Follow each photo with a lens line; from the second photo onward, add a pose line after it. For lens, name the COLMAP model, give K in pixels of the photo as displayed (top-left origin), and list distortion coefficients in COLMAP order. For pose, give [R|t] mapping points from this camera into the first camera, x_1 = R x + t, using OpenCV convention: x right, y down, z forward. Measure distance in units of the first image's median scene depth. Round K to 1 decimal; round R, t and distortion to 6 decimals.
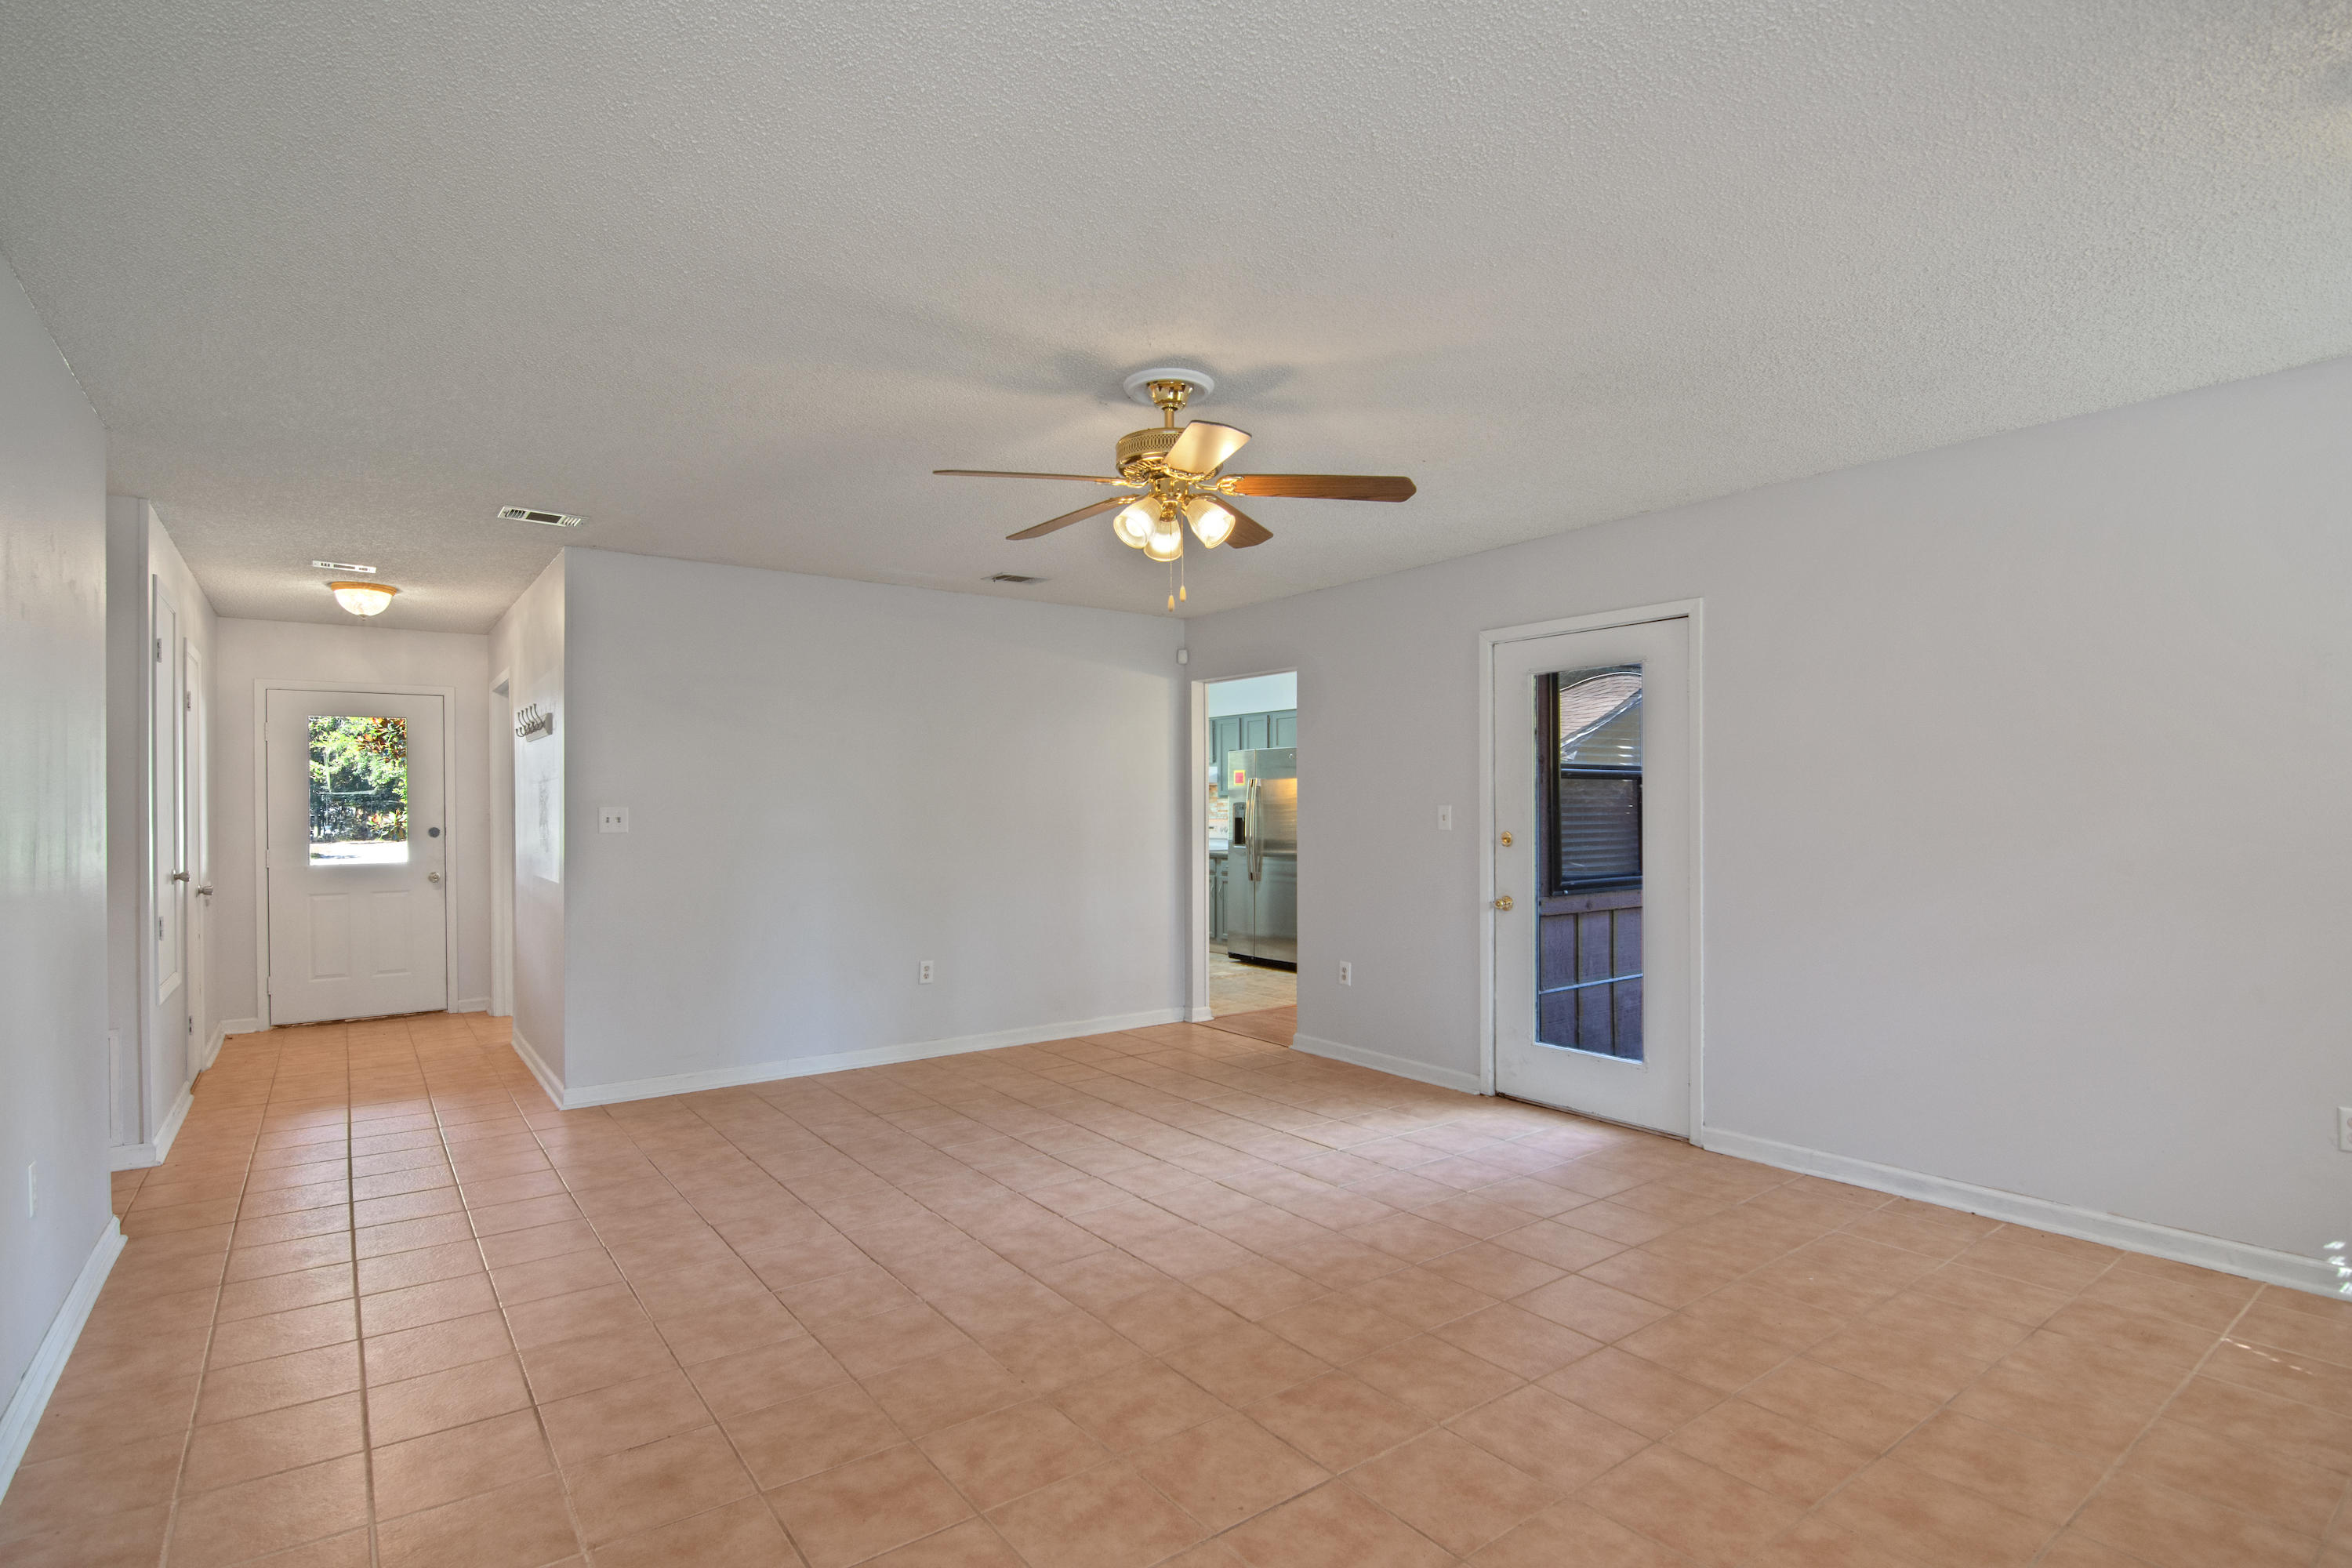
lens RADIAL K [[1137.5, 0, 1175.4], [0, 1137.5, 788.8], [0, 0, 1]] dist [-0.004878, -0.009919]
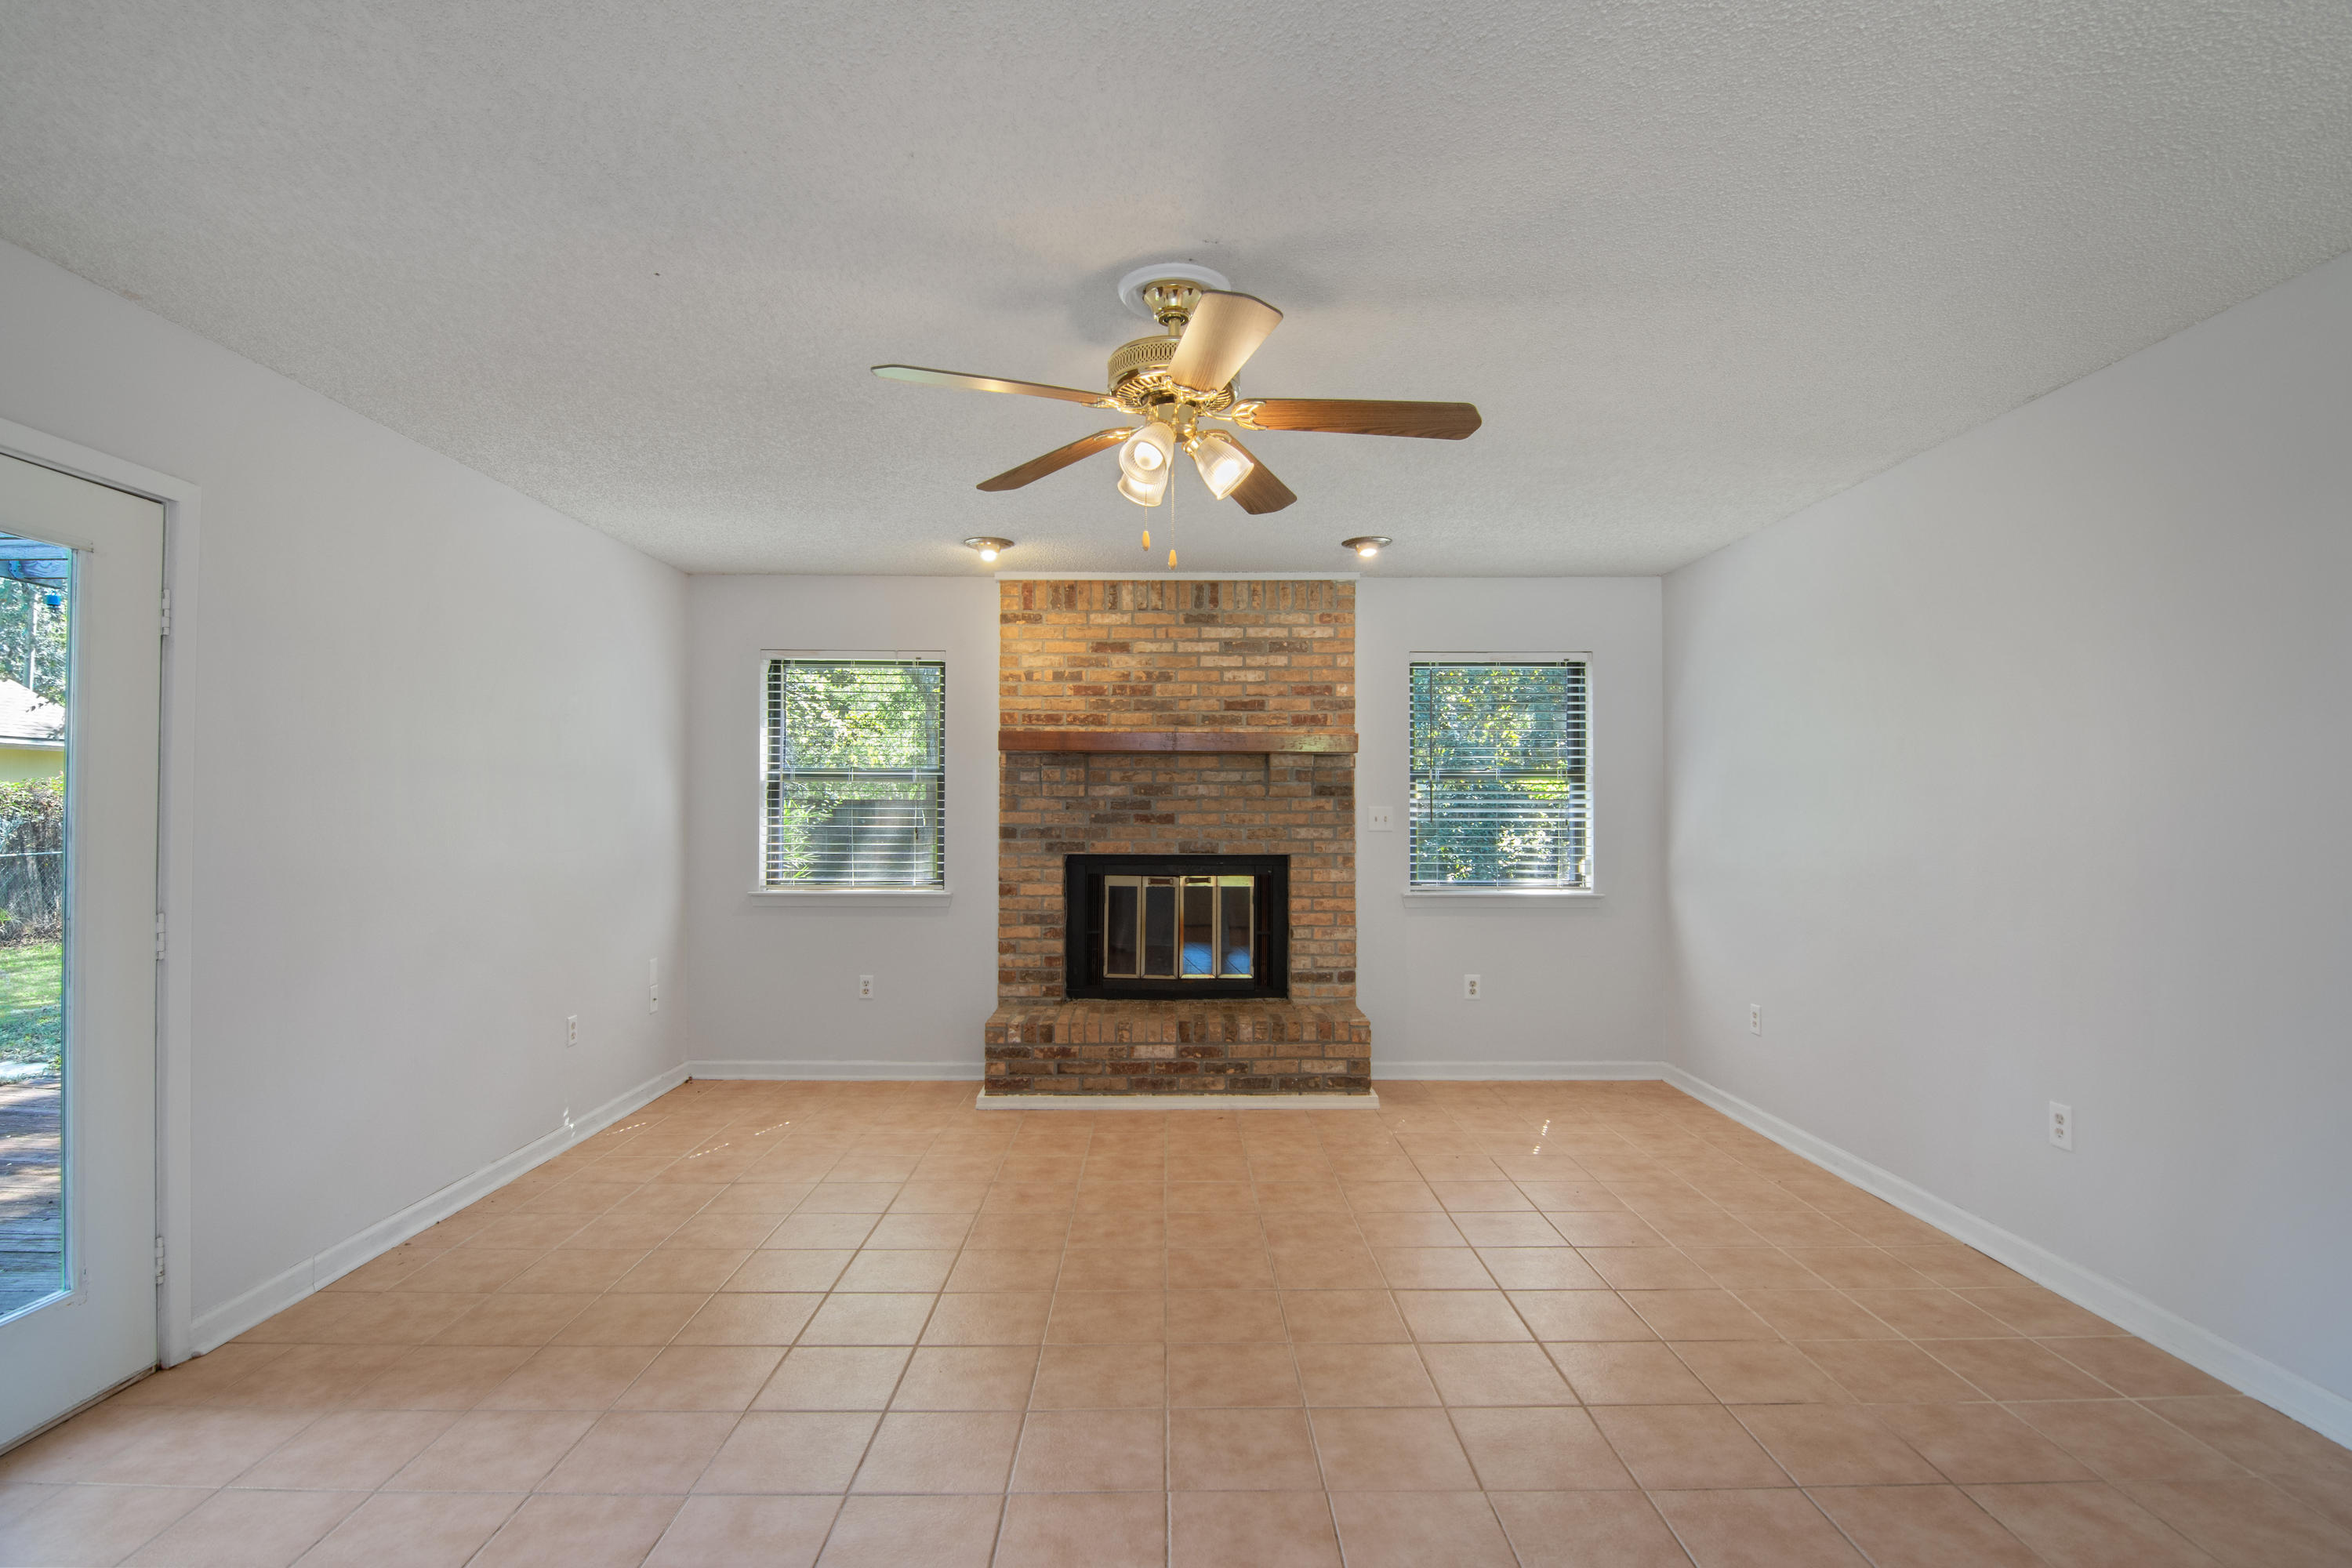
lens RADIAL K [[1137.5, 0, 1164.3], [0, 1137.5, 787.6], [0, 0, 1]] dist [-0.004878, -0.009919]
pose [[-0.802081, 0.019320, 0.596903, -0.426799], [-0.005262, 0.999209, -0.039413, 0.028085], [-0.597192, -0.034754, -0.801345, 1.474460]]
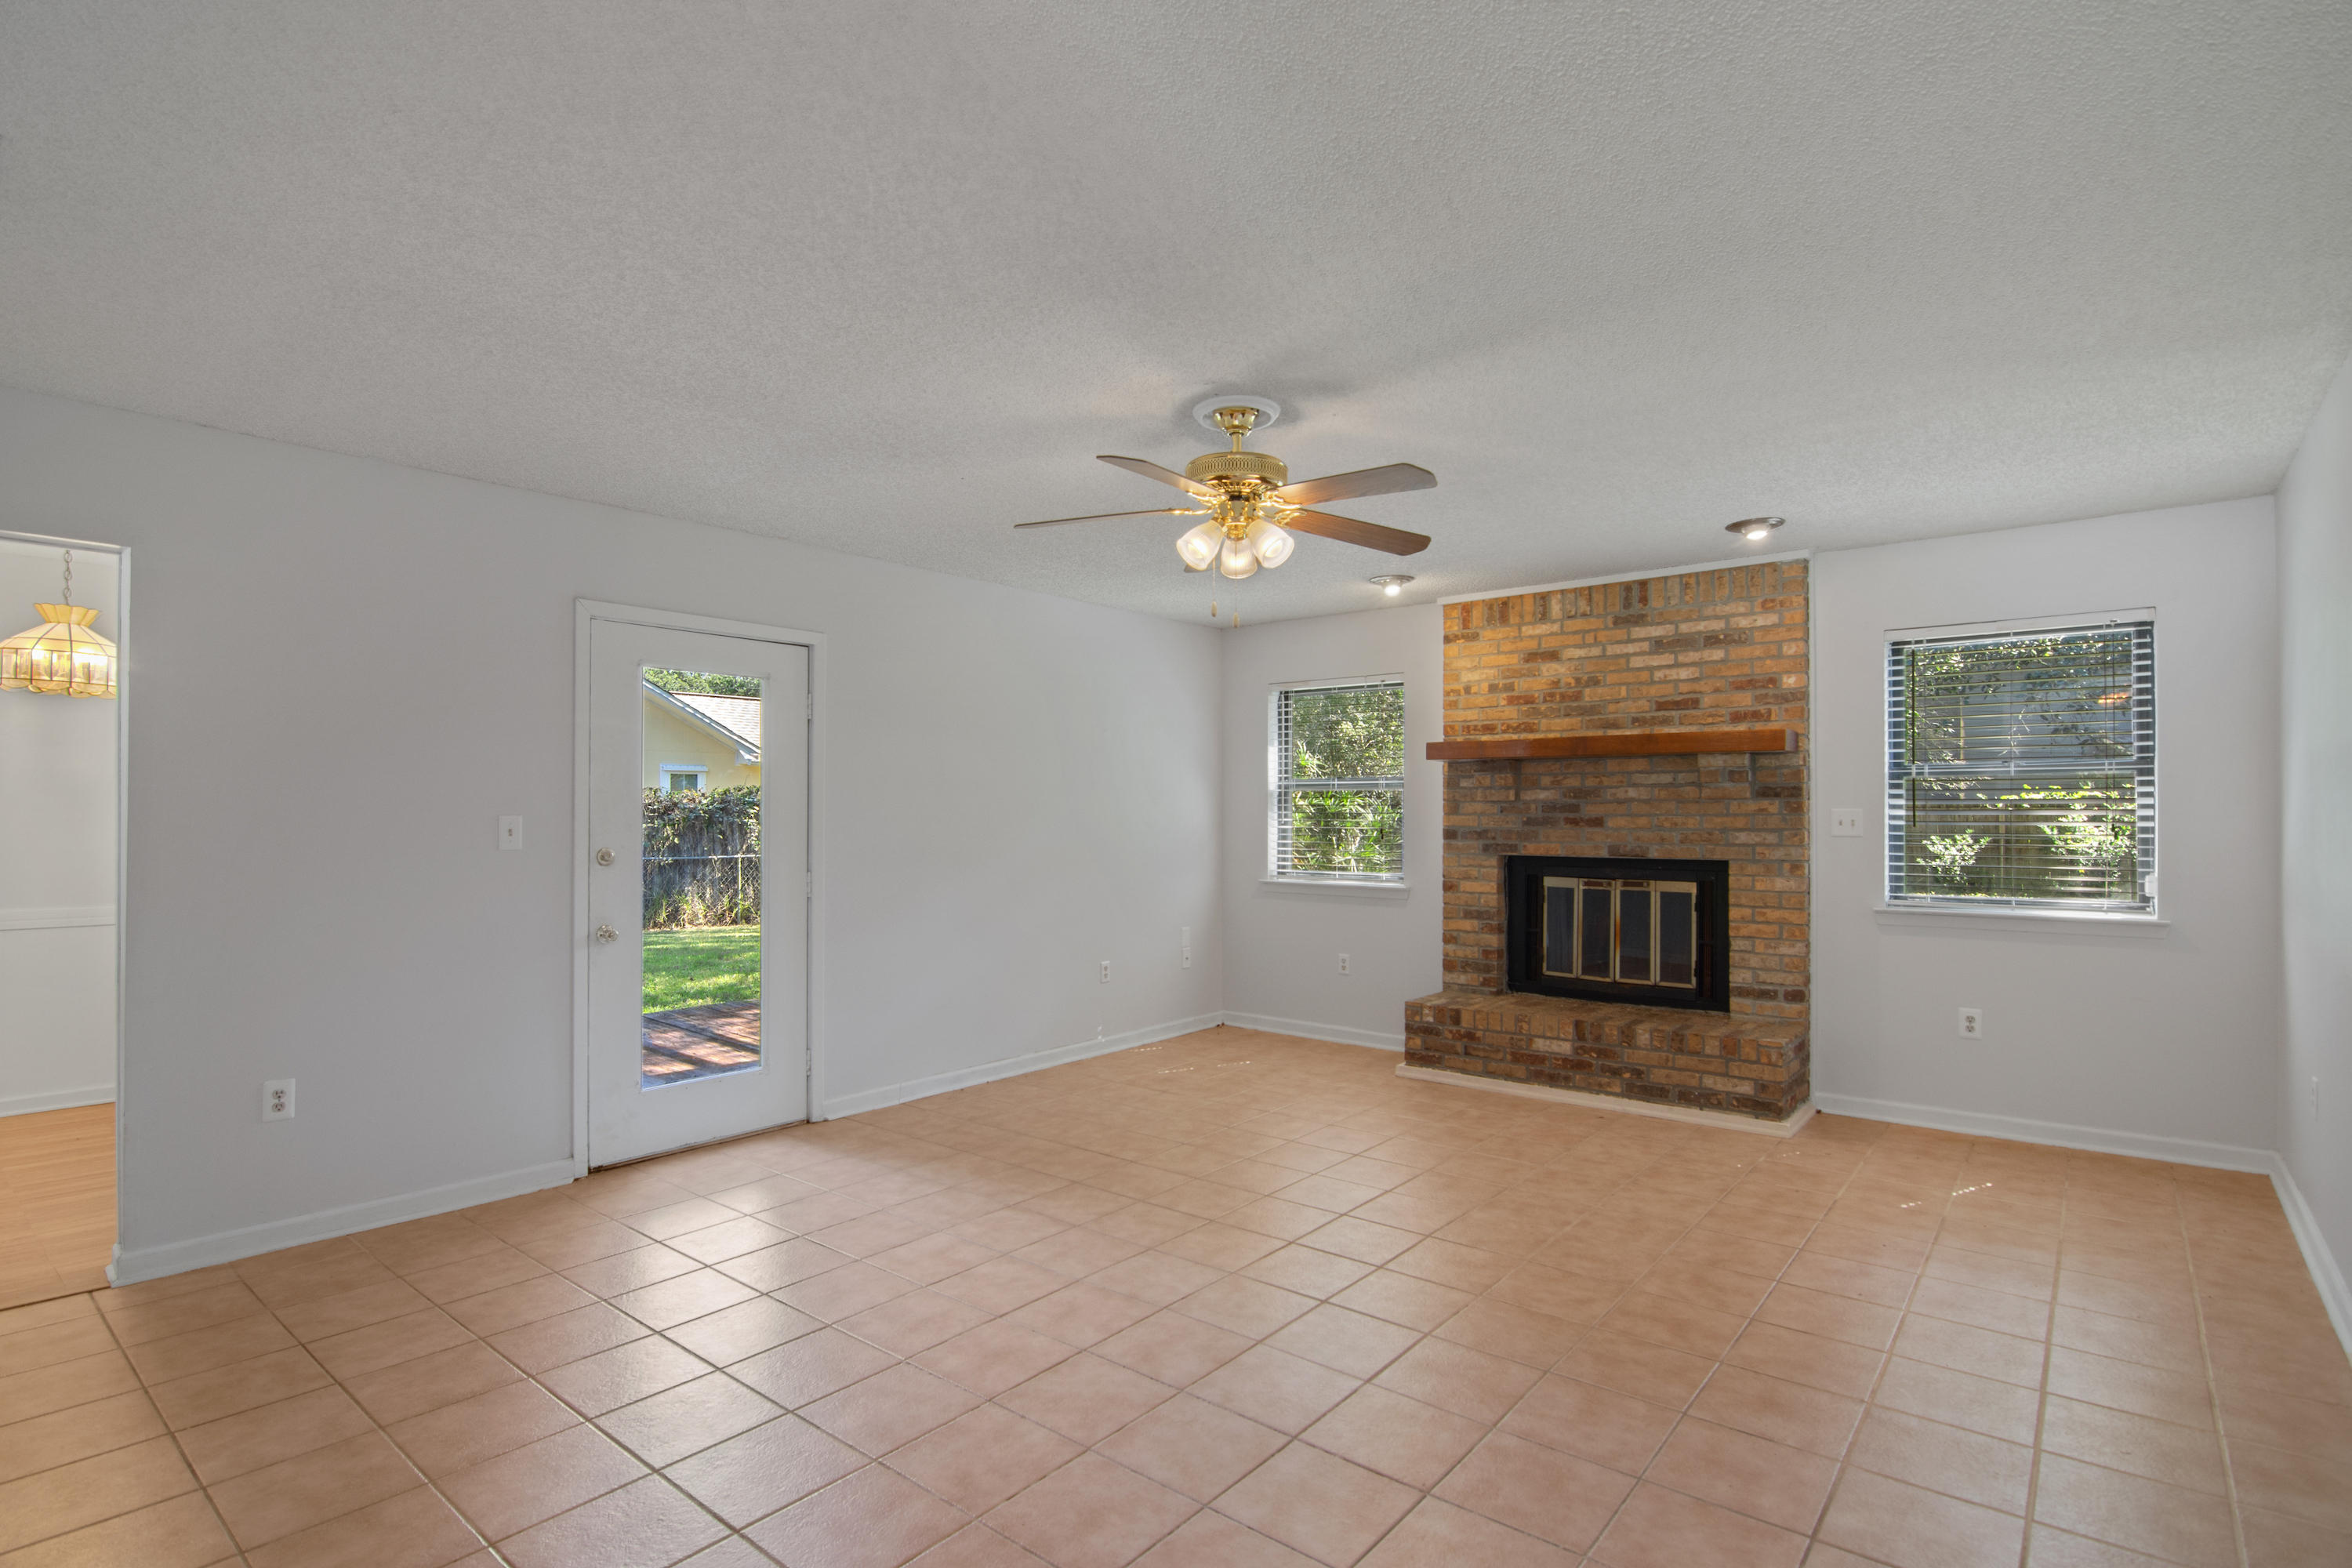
lens RADIAL K [[1137.5, 0, 1159.3], [0, 1137.5, 805.0], [0, 0, 1]] dist [-0.004878, -0.009919]
pose [[-0.231562, 0.014884, 0.972706, -0.891196], [-0.013648, 0.999735, -0.018546, 0.023311], [-0.972724, -0.017570, -0.231298, 1.171890]]
